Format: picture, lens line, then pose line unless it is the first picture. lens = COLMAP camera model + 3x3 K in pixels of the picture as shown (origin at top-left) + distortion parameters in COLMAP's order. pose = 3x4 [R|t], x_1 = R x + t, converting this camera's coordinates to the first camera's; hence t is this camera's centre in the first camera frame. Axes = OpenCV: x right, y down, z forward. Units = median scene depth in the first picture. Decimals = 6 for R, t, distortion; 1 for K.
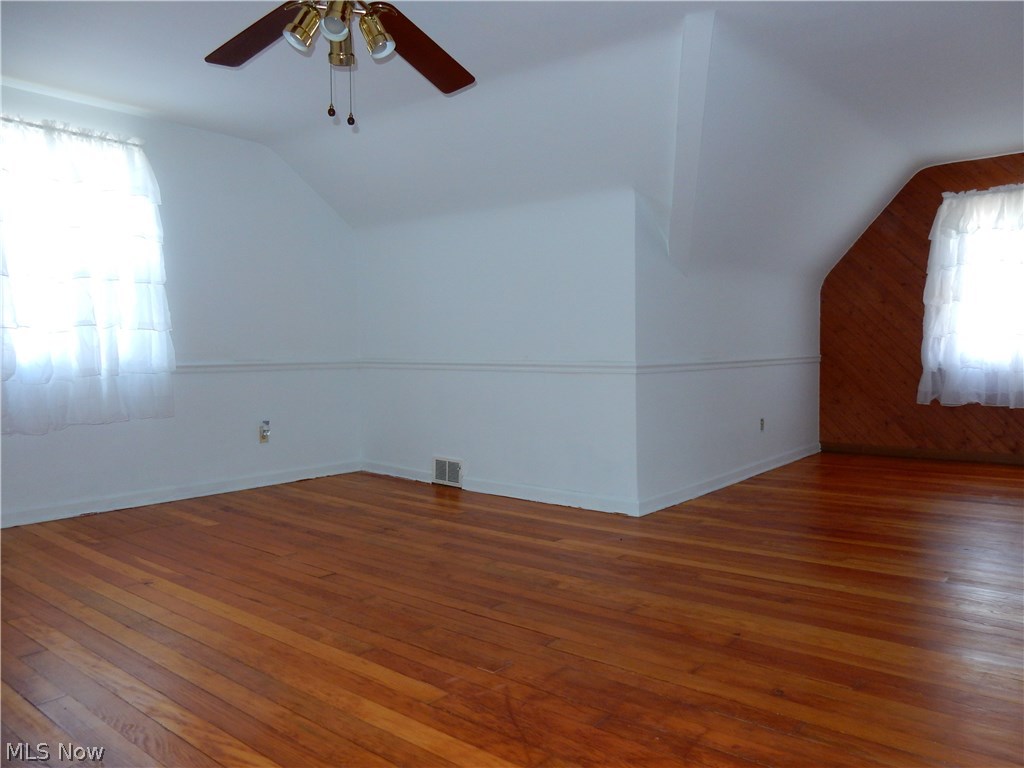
lens RADIAL K [[747.2, 0, 512.0], [0, 747.2, 384.0], [0, 0, 1]] dist [0.007743, -0.001346]
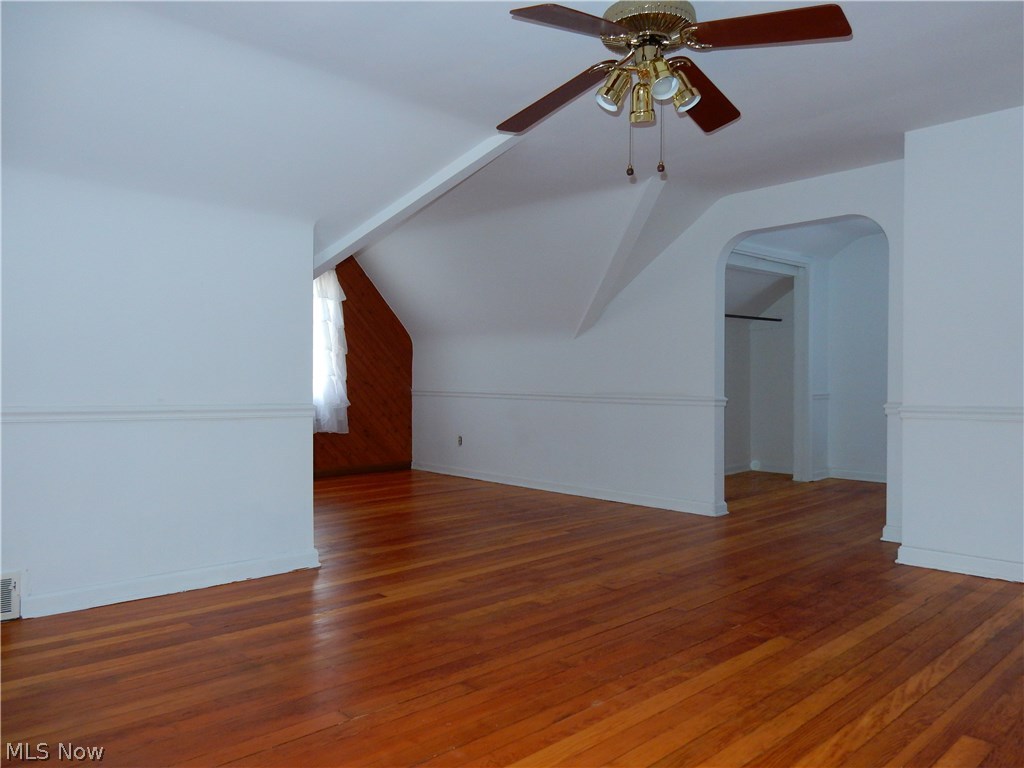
lens RADIAL K [[747.2, 0, 512.0], [0, 747.2, 384.0], [0, 0, 1]] dist [0.007743, -0.001346]
pose [[0.115802, 0.010758, 0.993214, -1.002796], [0.037888, 0.999166, -0.015240, -0.041658], [-0.992549, 0.039395, 0.115298, 0.846482]]
